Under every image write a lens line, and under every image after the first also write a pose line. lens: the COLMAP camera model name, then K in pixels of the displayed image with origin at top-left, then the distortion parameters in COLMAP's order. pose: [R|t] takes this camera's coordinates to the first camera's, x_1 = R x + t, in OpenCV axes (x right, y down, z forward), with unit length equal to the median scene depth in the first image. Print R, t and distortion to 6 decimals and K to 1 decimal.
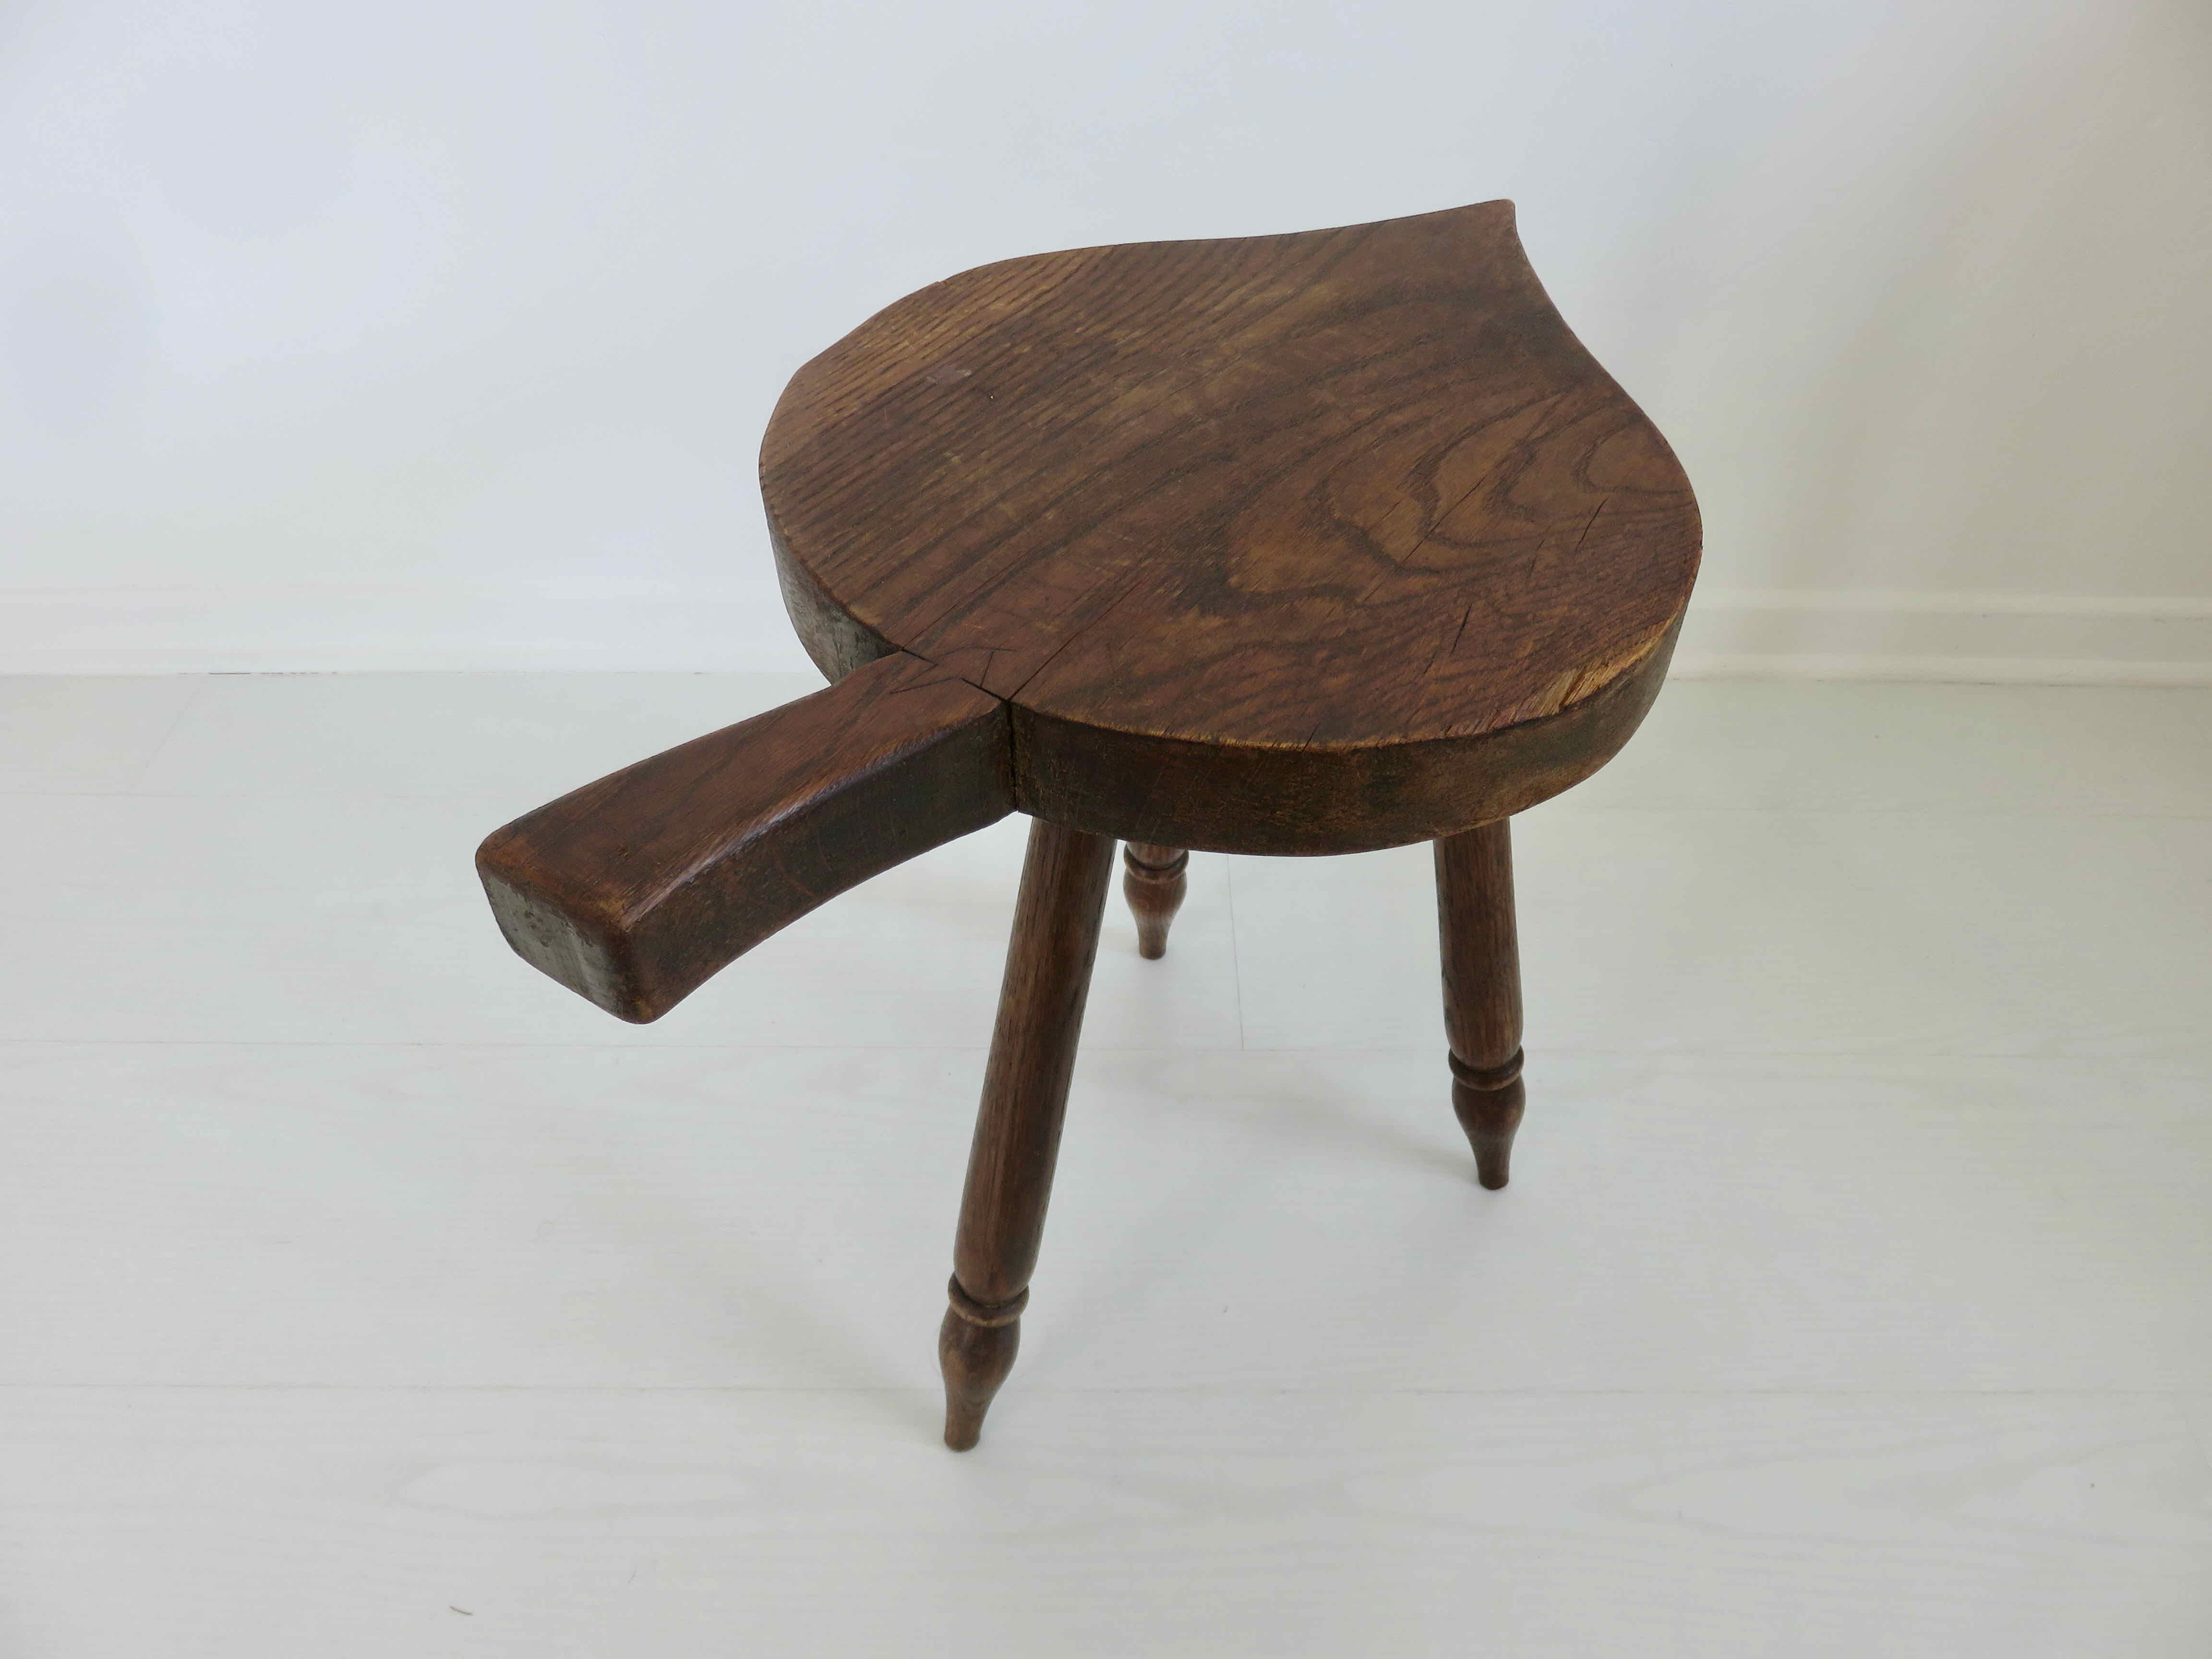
lens RADIAL K [[1666.5, 0, 1106.0], [0, 1666.5, 829.5], [0, 0, 1]] dist [-0.011947, 0.002305]
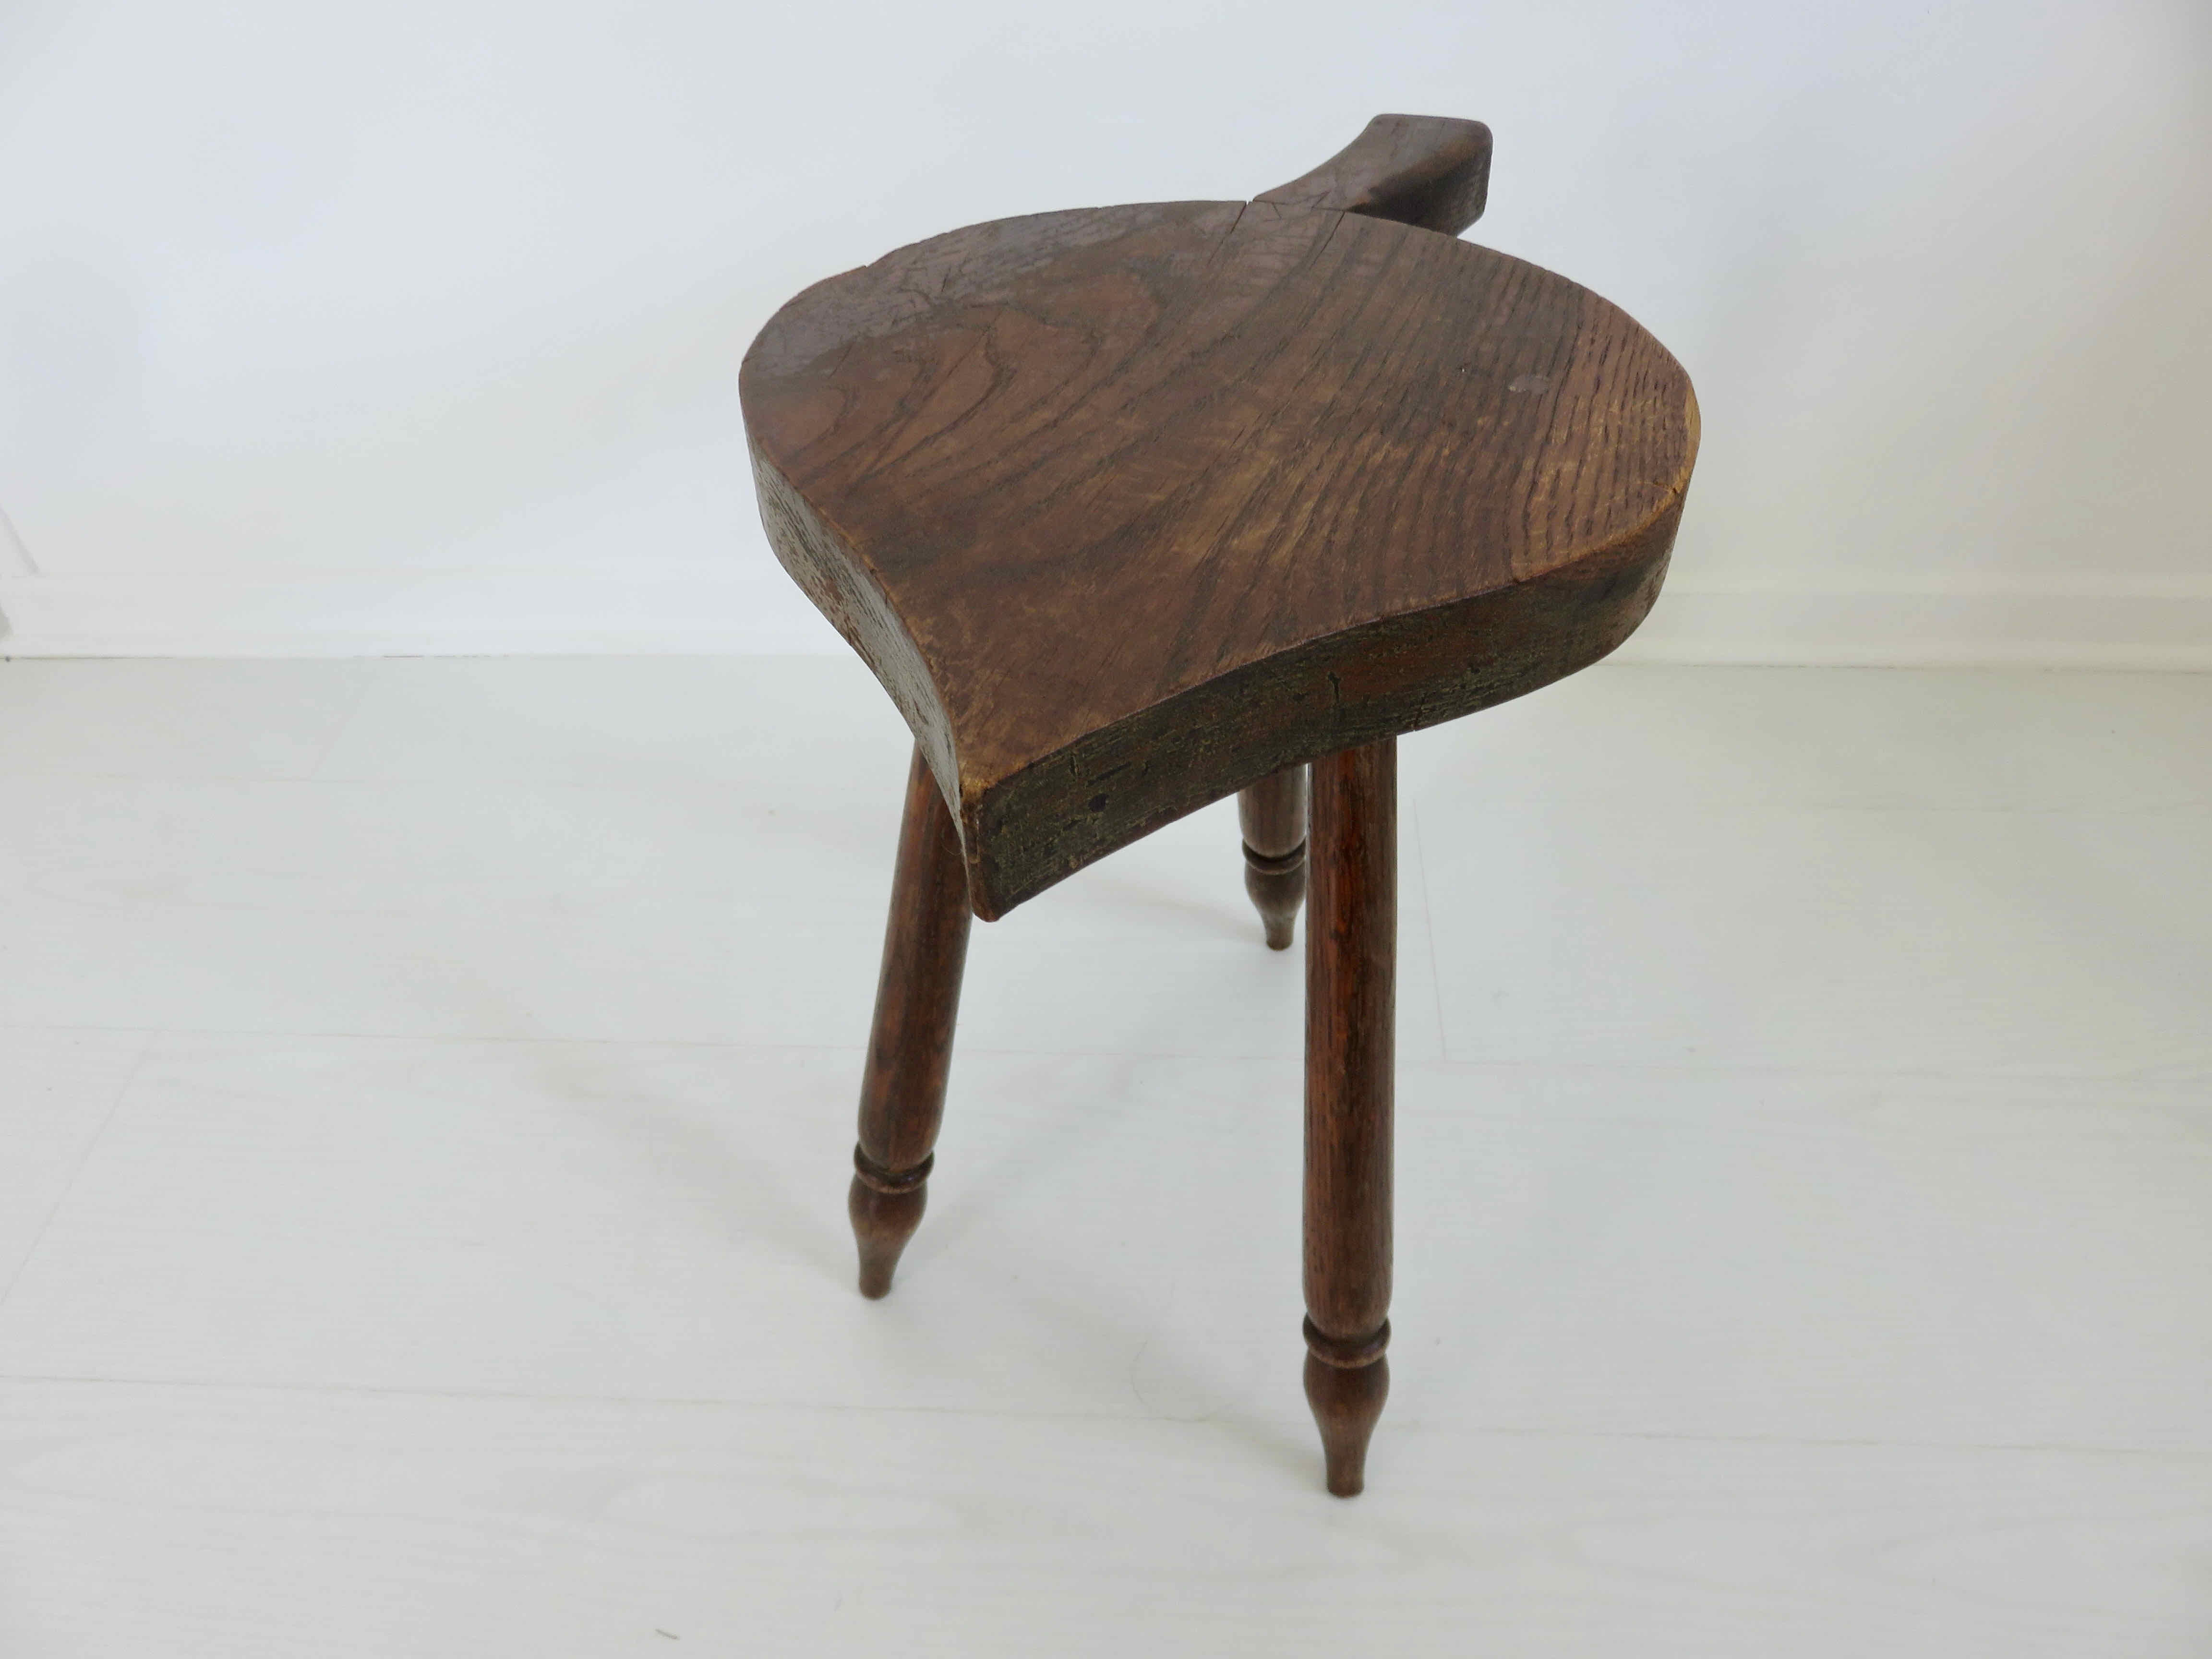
lens RADIAL K [[1666.5, 0, 1106.0], [0, 1666.5, 829.5], [0, 0, 1]] dist [-0.011947, 0.002305]
pose [[-0.952488, 0.215180, -0.215554, 0.405462], [-0.200263, 0.090765, 0.975529, -1.177204], [0.229479, 0.972347, -0.043360, 1.312329]]
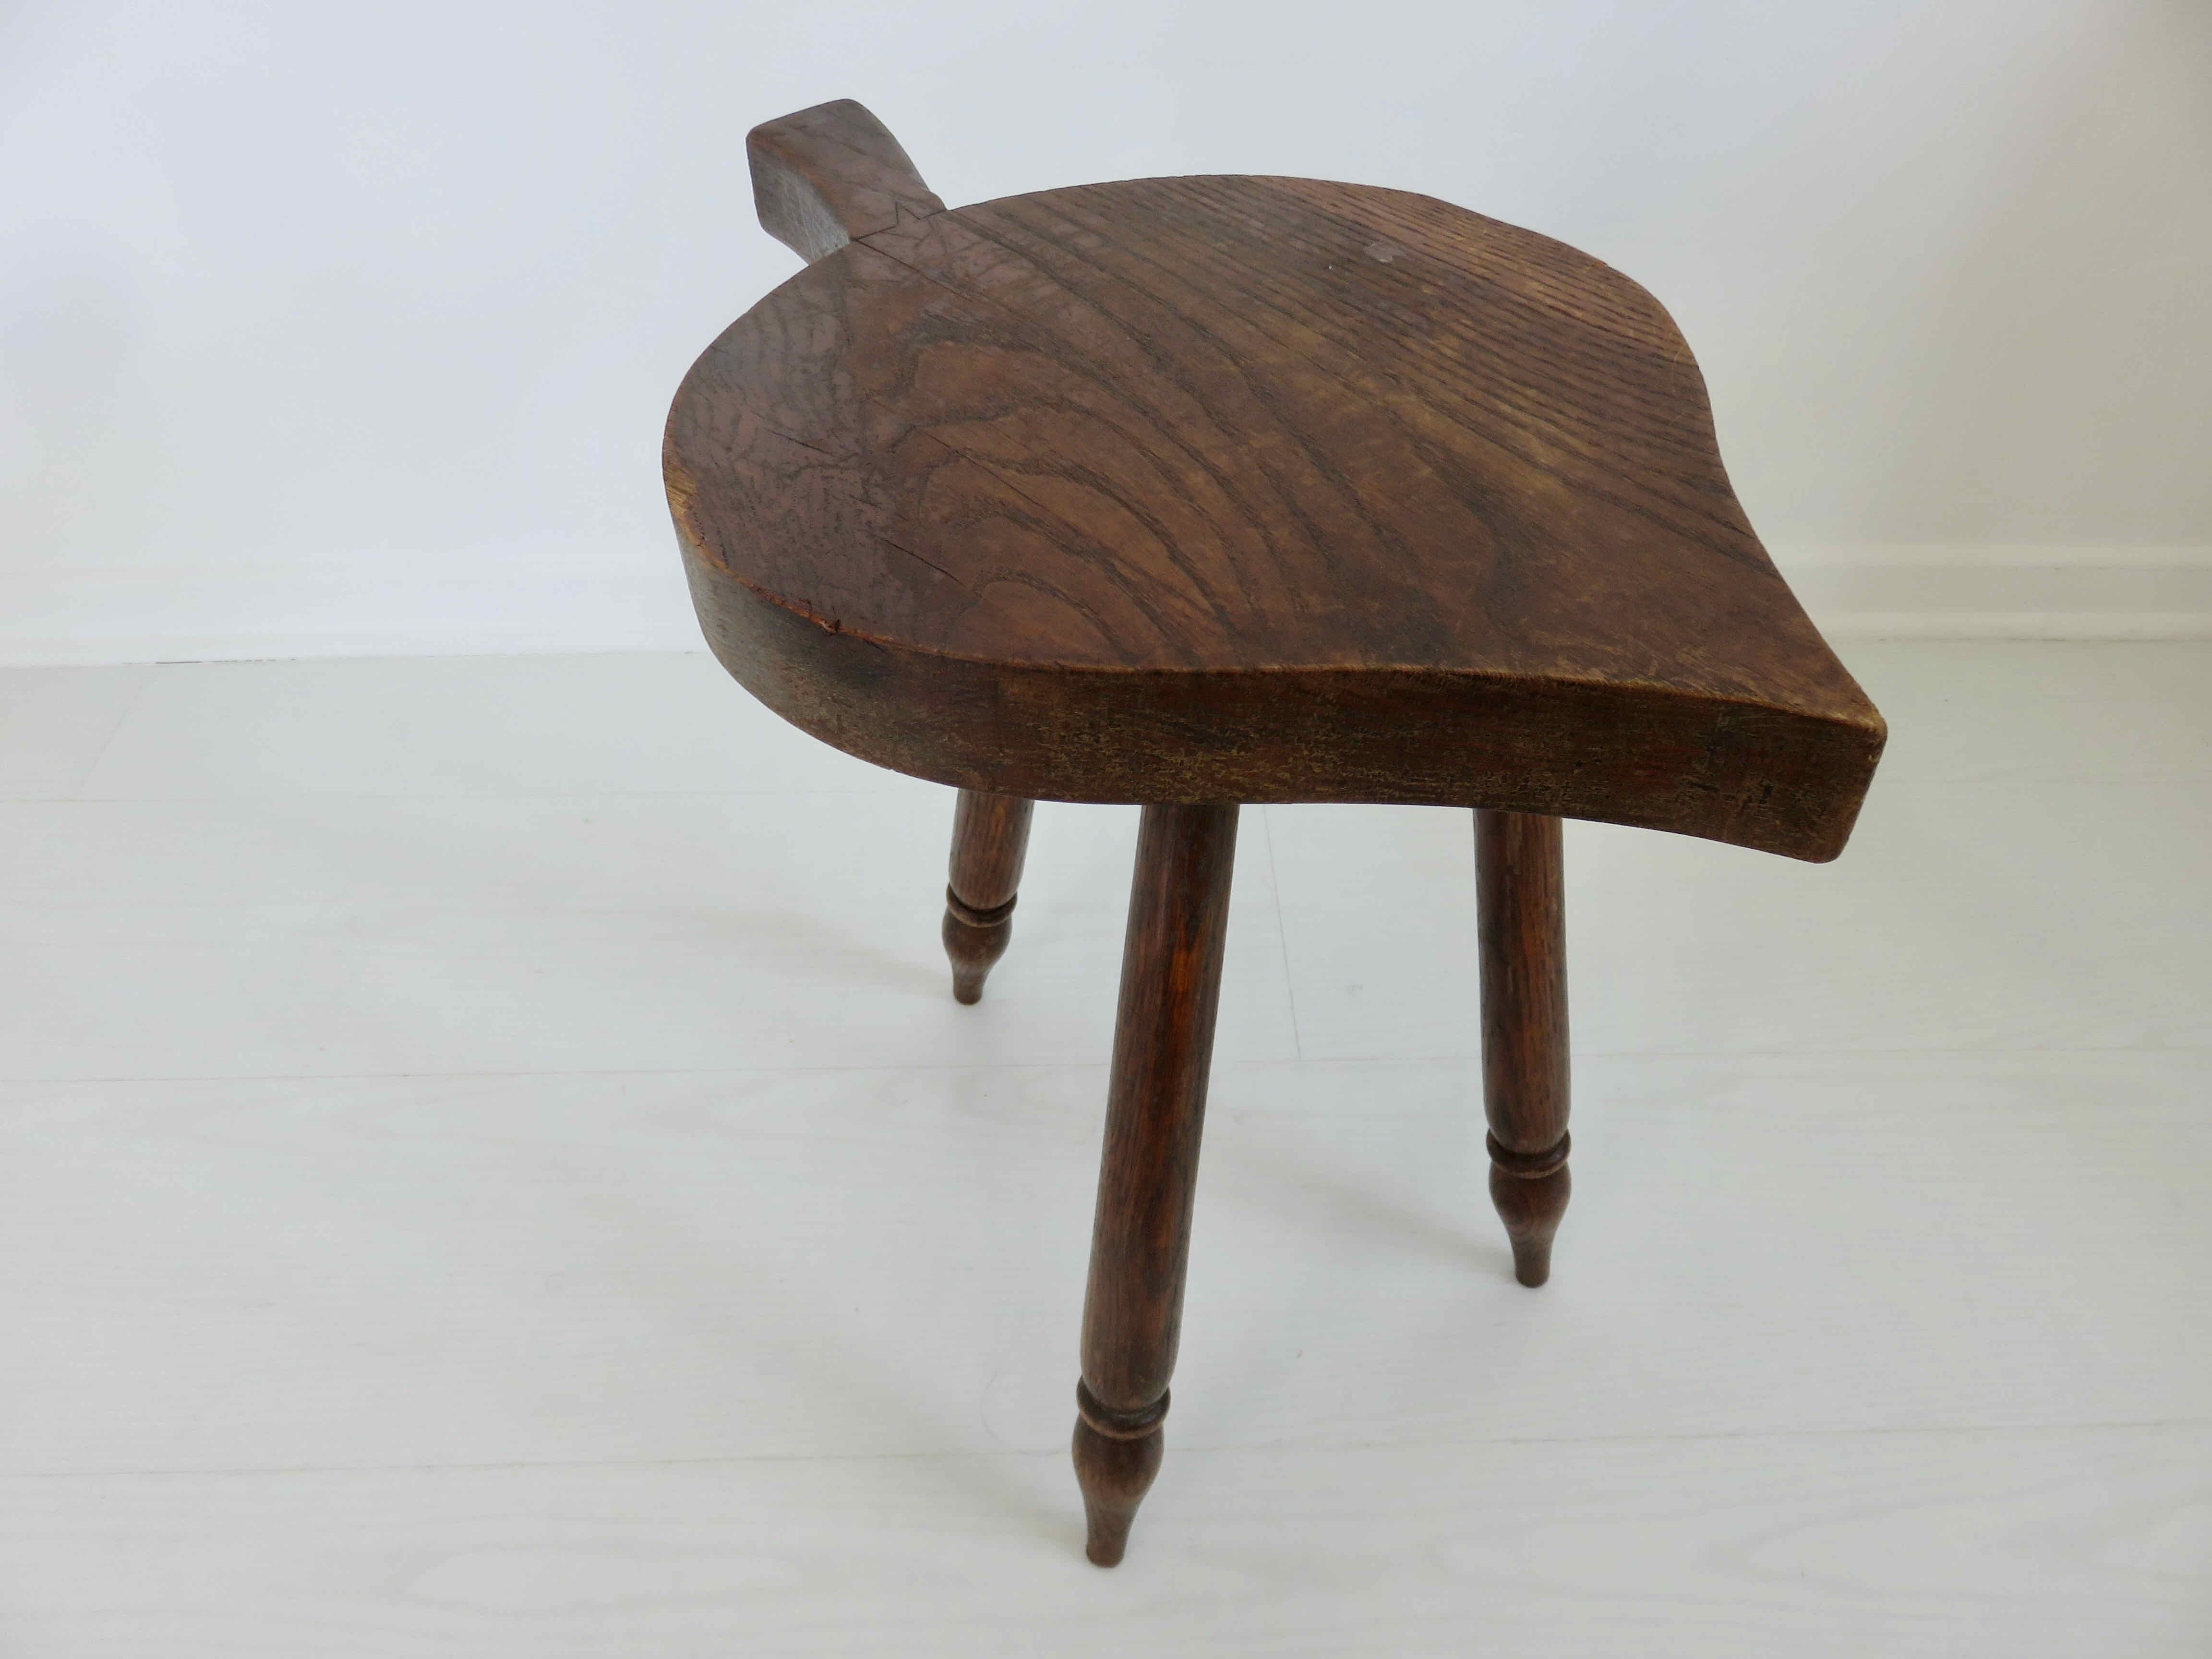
lens RADIAL K [[1666.5, 0, 1106.0], [0, 1666.5, 829.5], [0, 0, 1]] dist [-0.011947, 0.002305]
pose [[-0.247178, 0.668328, -0.701599, 0.887927], [-0.668922, 0.406155, 0.622560, -0.667826], [0.701032, 0.623198, 0.346667, 0.820377]]
